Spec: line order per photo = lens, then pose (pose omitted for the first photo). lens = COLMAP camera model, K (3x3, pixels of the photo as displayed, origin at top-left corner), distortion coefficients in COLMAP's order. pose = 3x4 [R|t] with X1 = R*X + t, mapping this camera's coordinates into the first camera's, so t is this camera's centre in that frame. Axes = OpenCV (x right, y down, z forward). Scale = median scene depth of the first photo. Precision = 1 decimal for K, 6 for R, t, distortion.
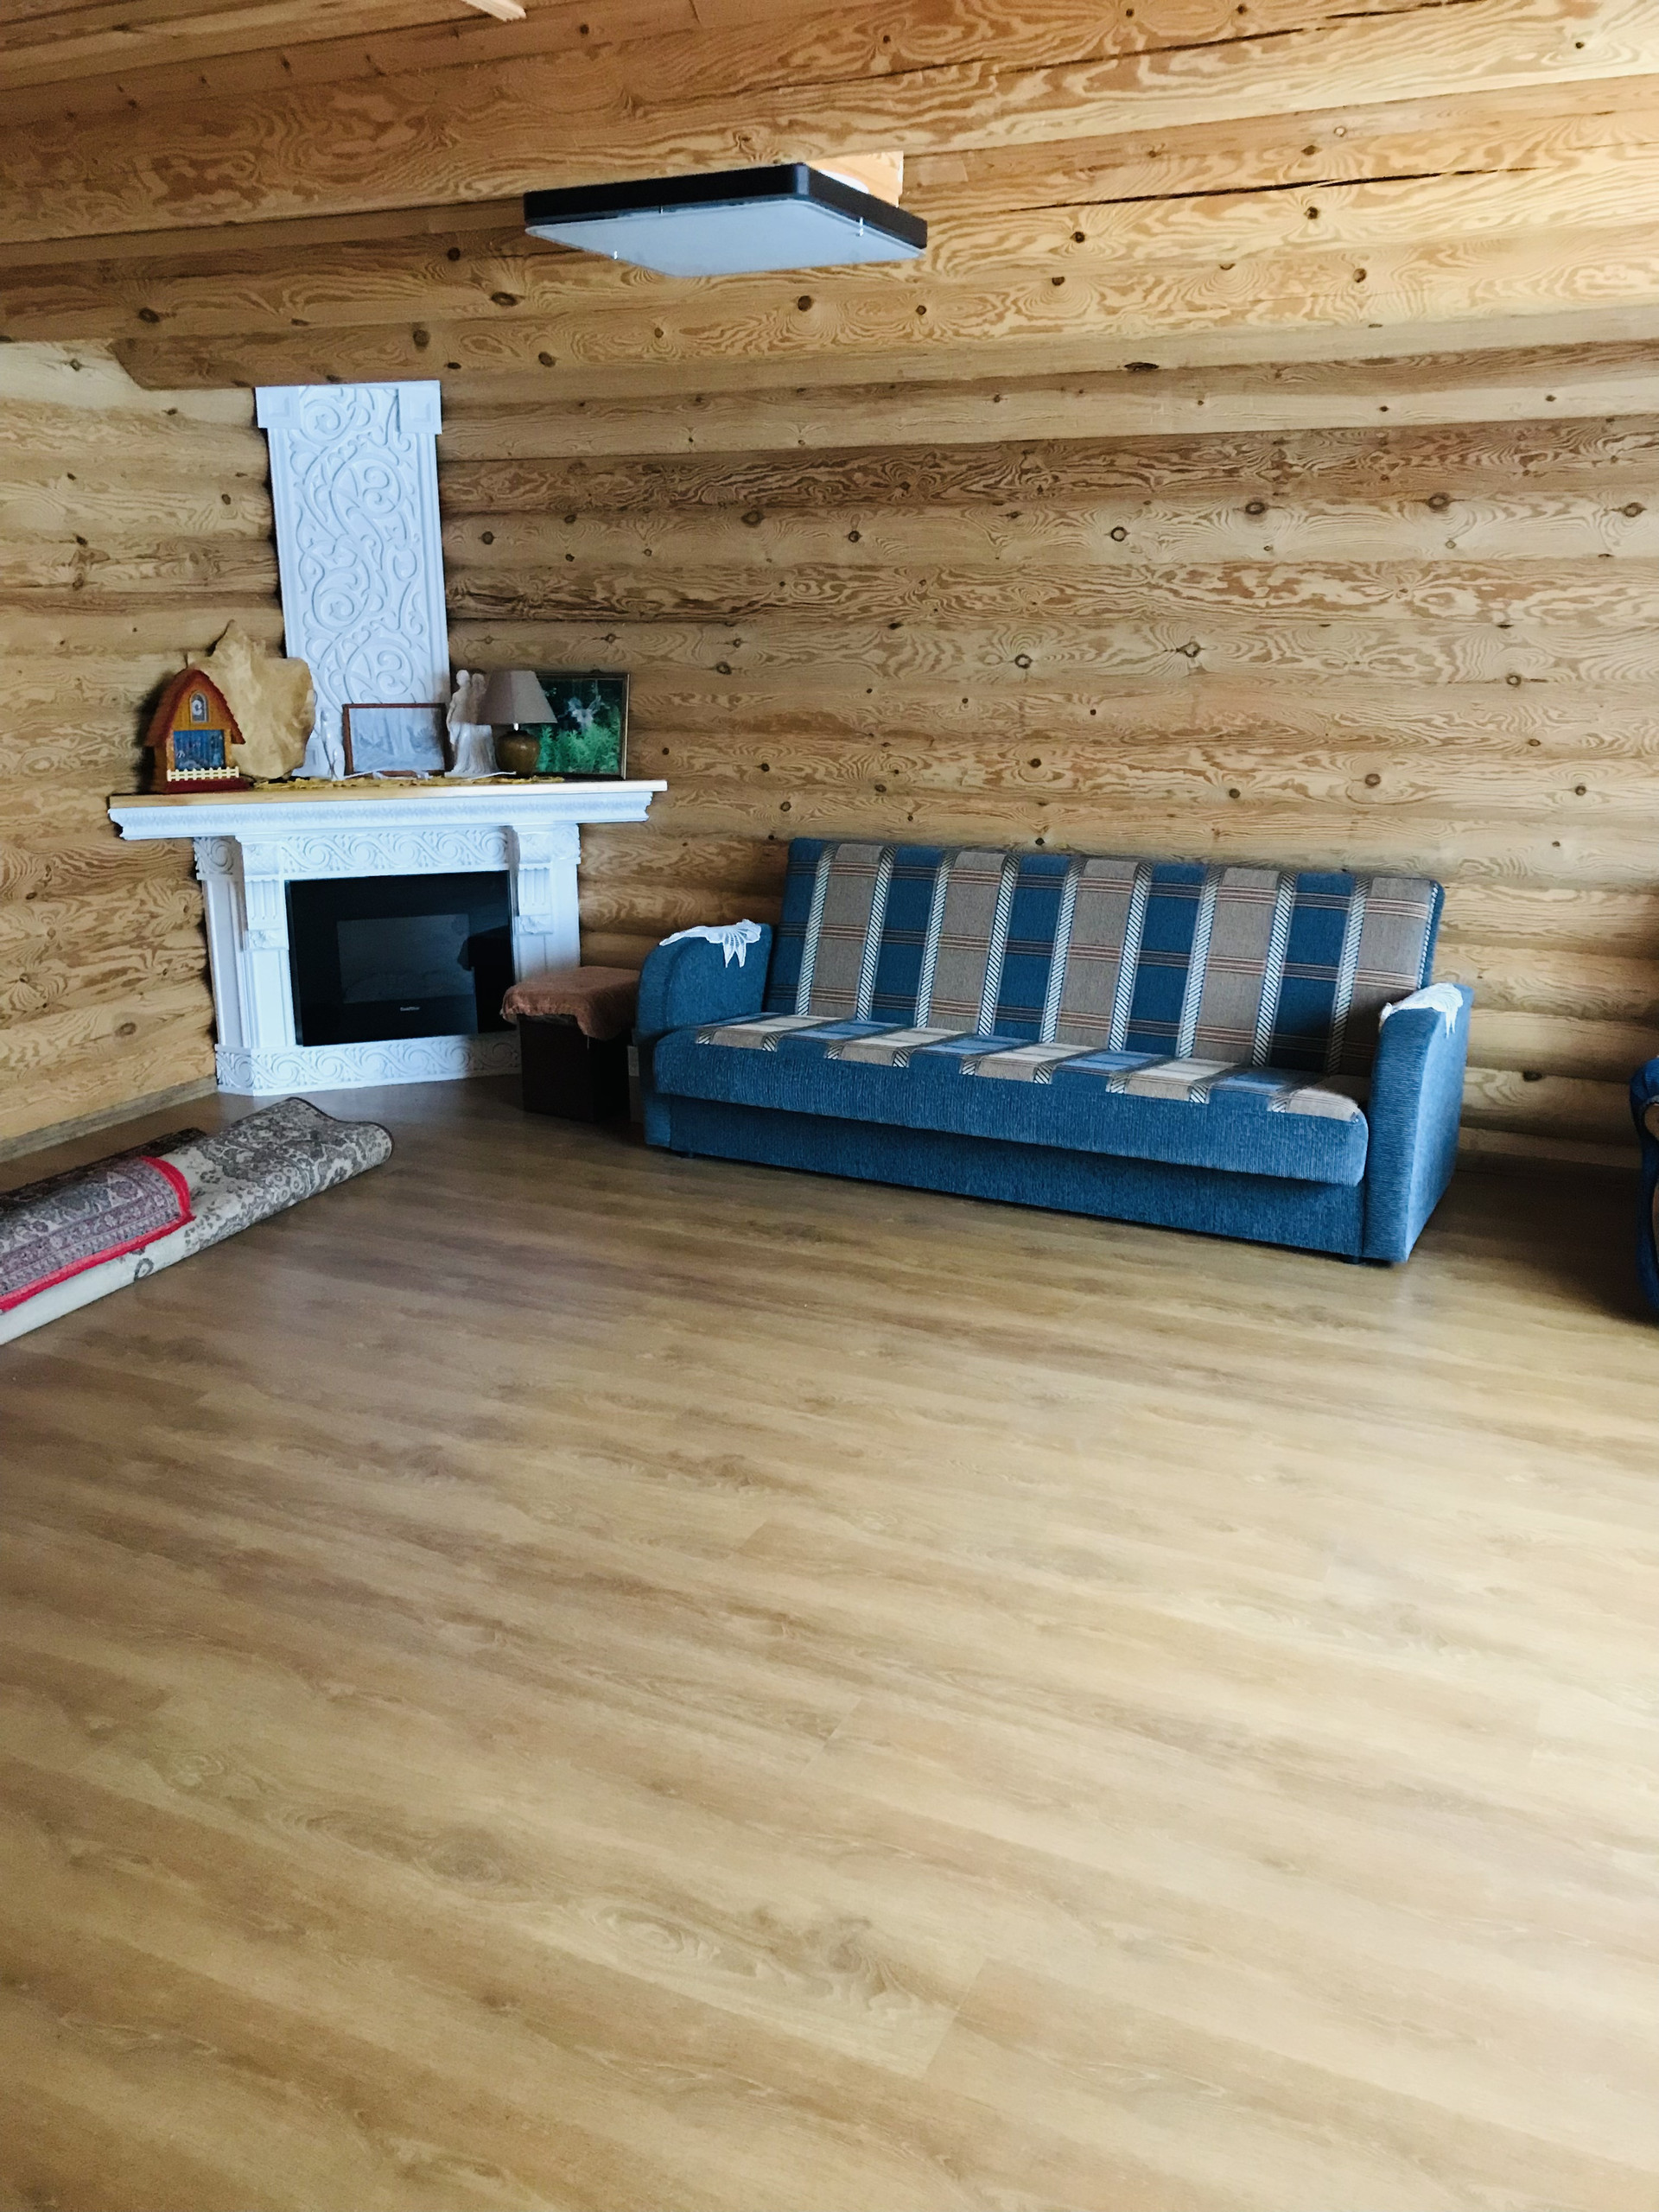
lens RADIAL K [[1817.1, 0, 836.9], [0, 1817.1, 1108.5], [0, 0, 1]] dist [0.029330, 0.016350]
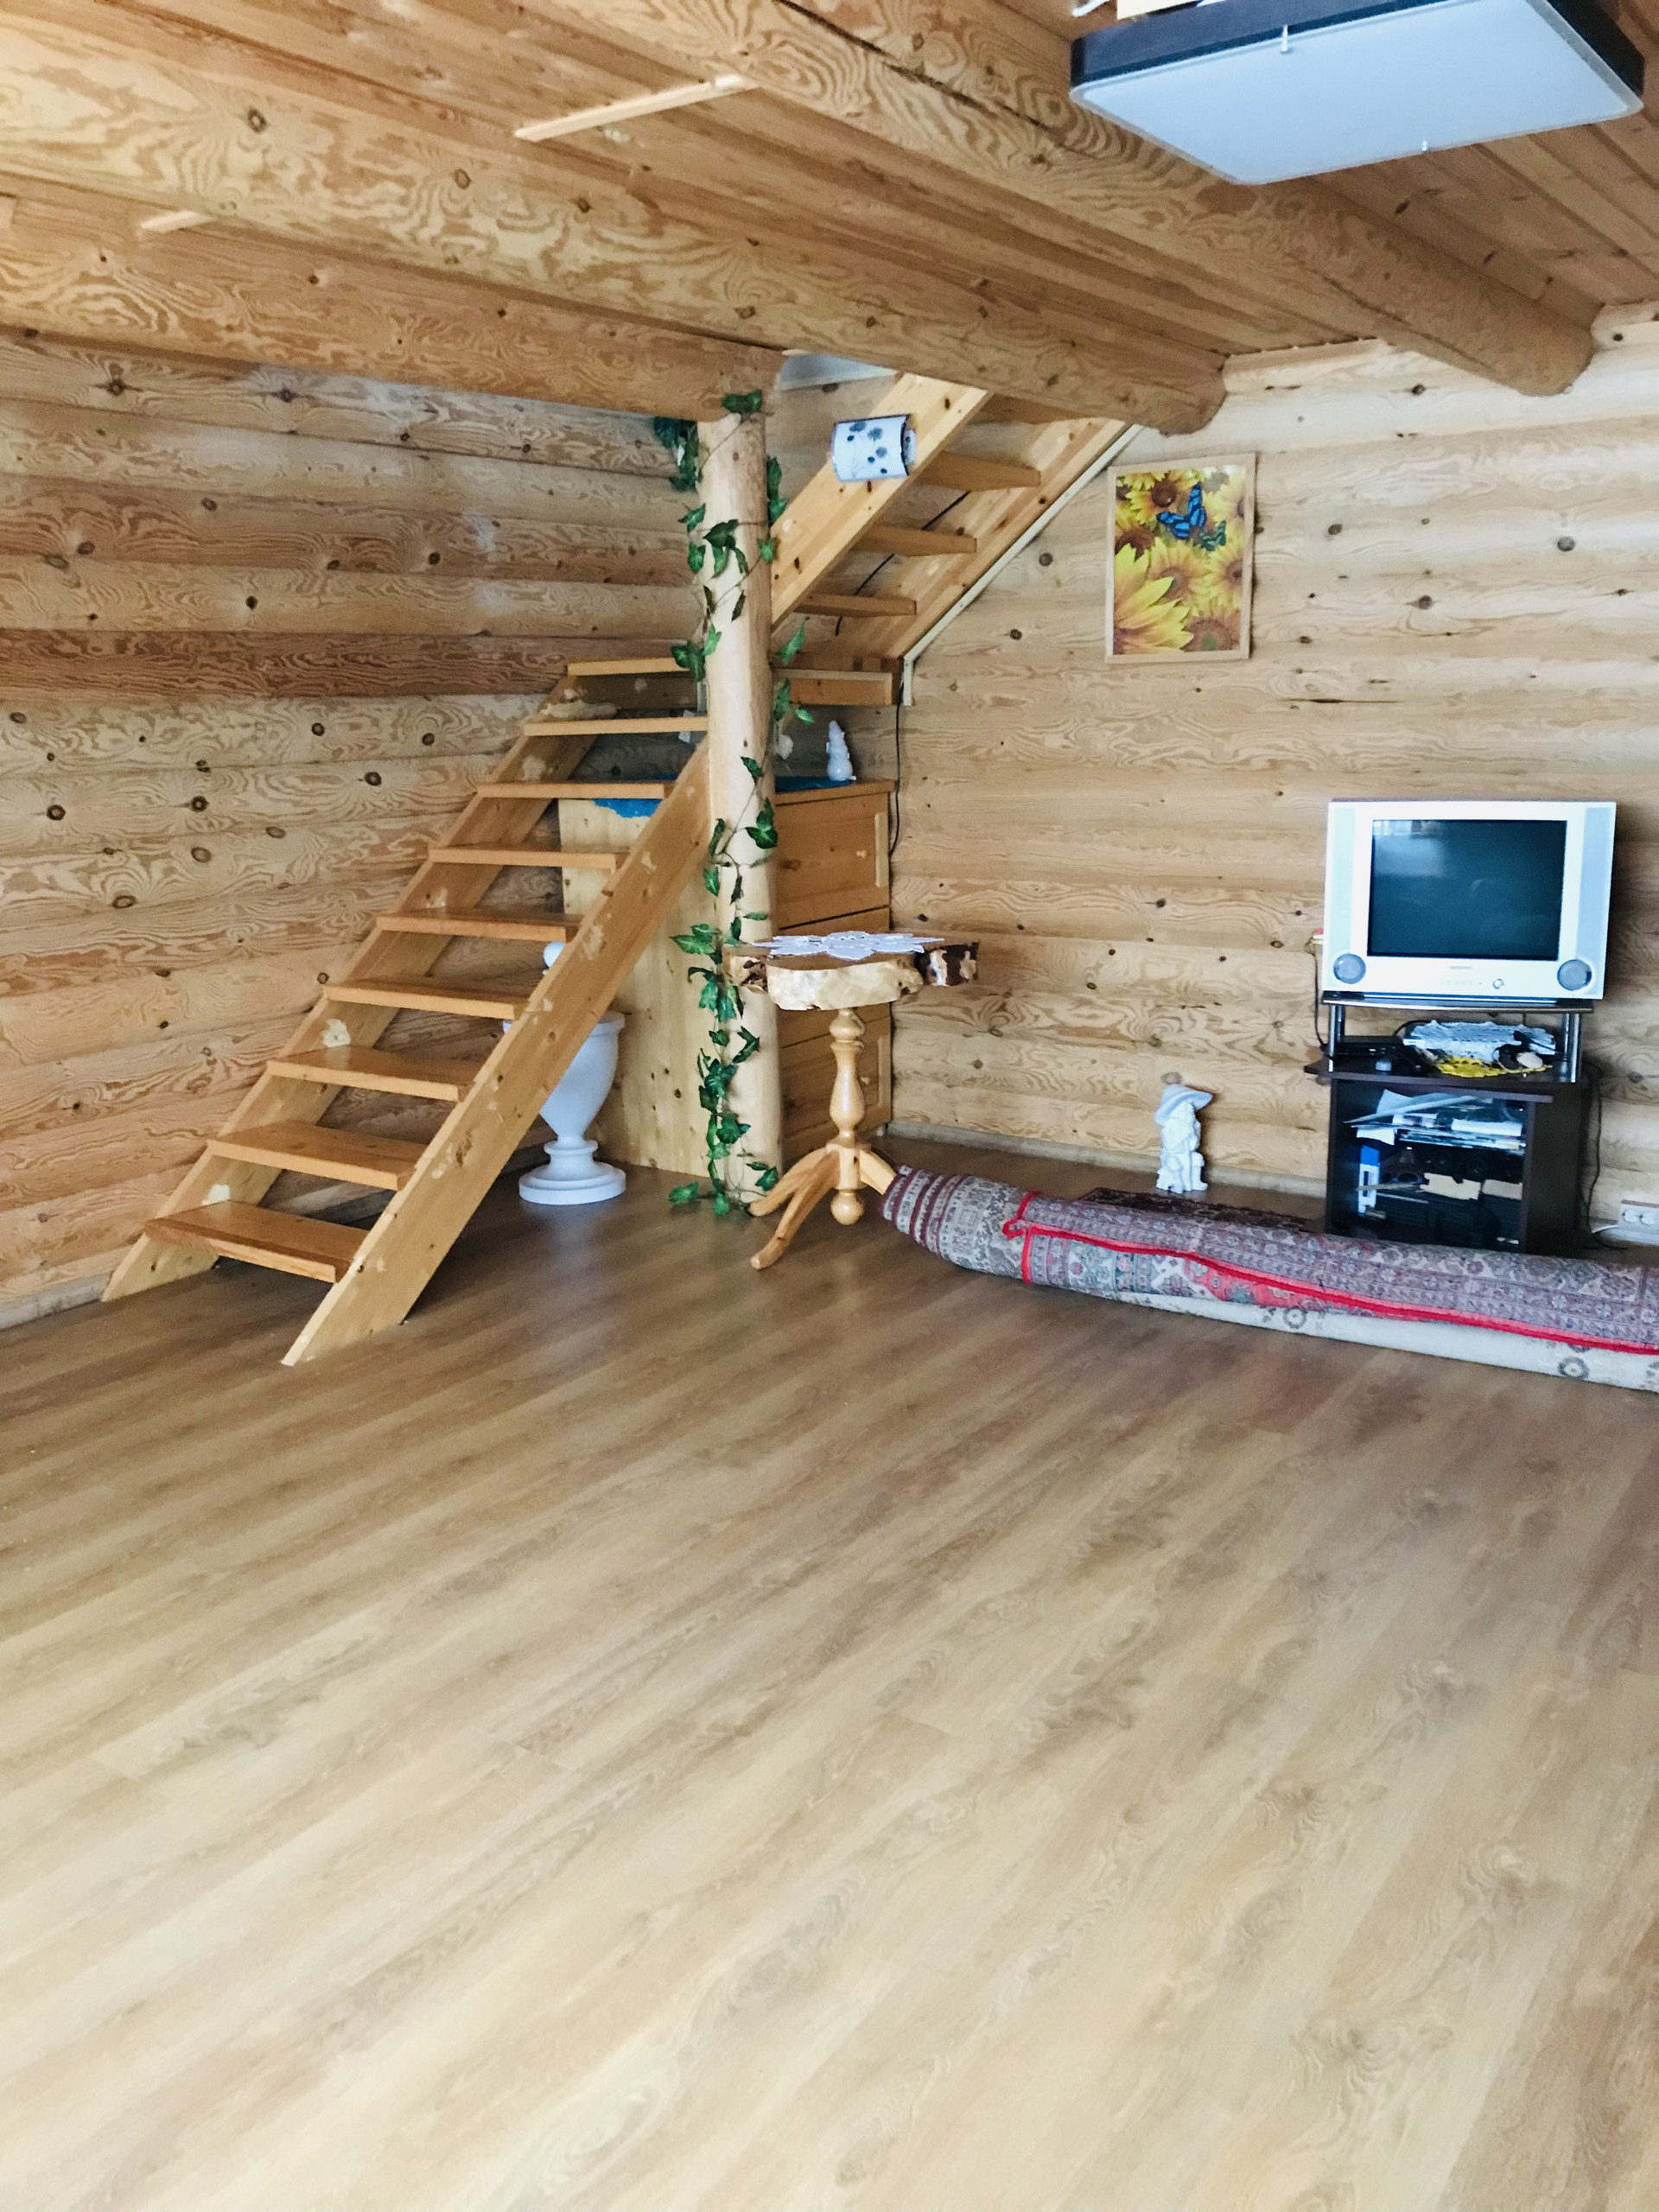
lens RADIAL K [[1817.1, 0, 838.0], [0, 1817.1, 1105.4], [0, 0, 1]] dist [0.029330, 0.016350]
pose [[-0.165900, 0.231675, -0.958543, 0.748837], [-0.248712, 0.930761, 0.268006, -0.267585], [0.954264, 0.282863, -0.096793, 1.012525]]
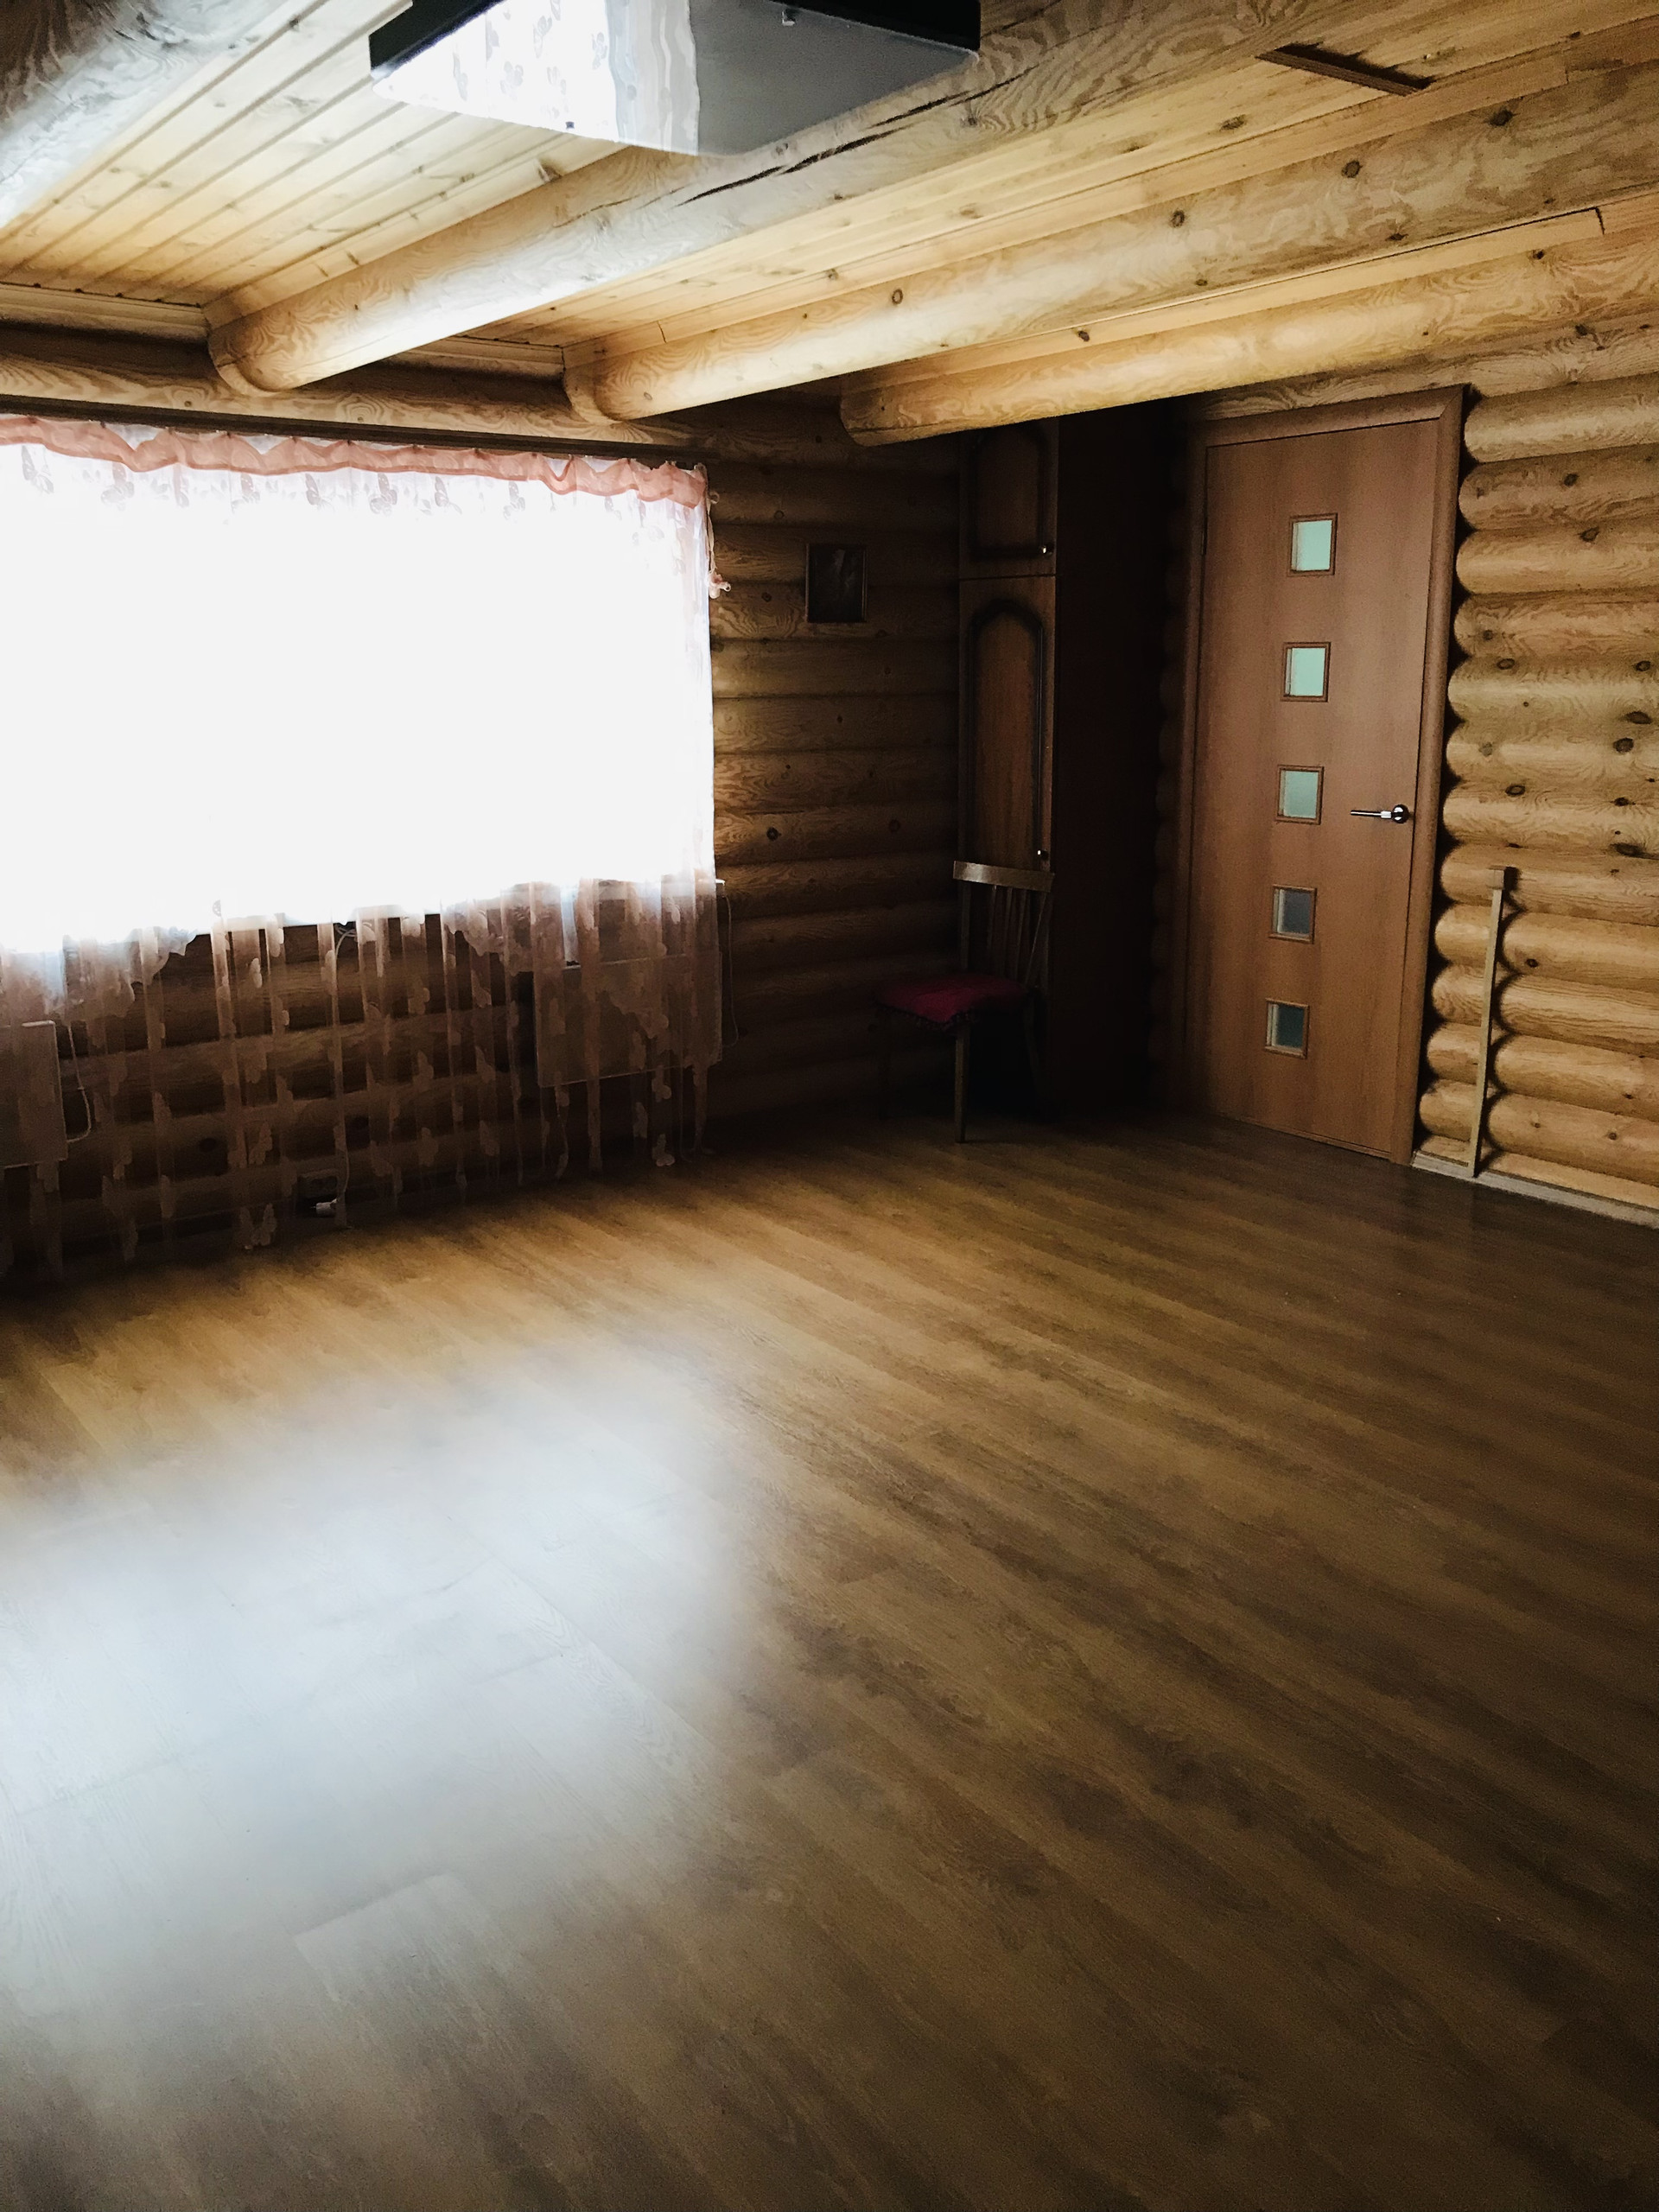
lens RADIAL K [[1817.1, 0, 830.9], [0, 1817.1, 1101.1], [0, 0, 1]] dist [0.029330, 0.016350]
pose [[-0.881911, -0.103218, 0.459977, -0.473468], [0.138854, 0.875573, 0.462701, -0.464423], [-0.450503, 0.471930, -0.757845, 1.712345]]
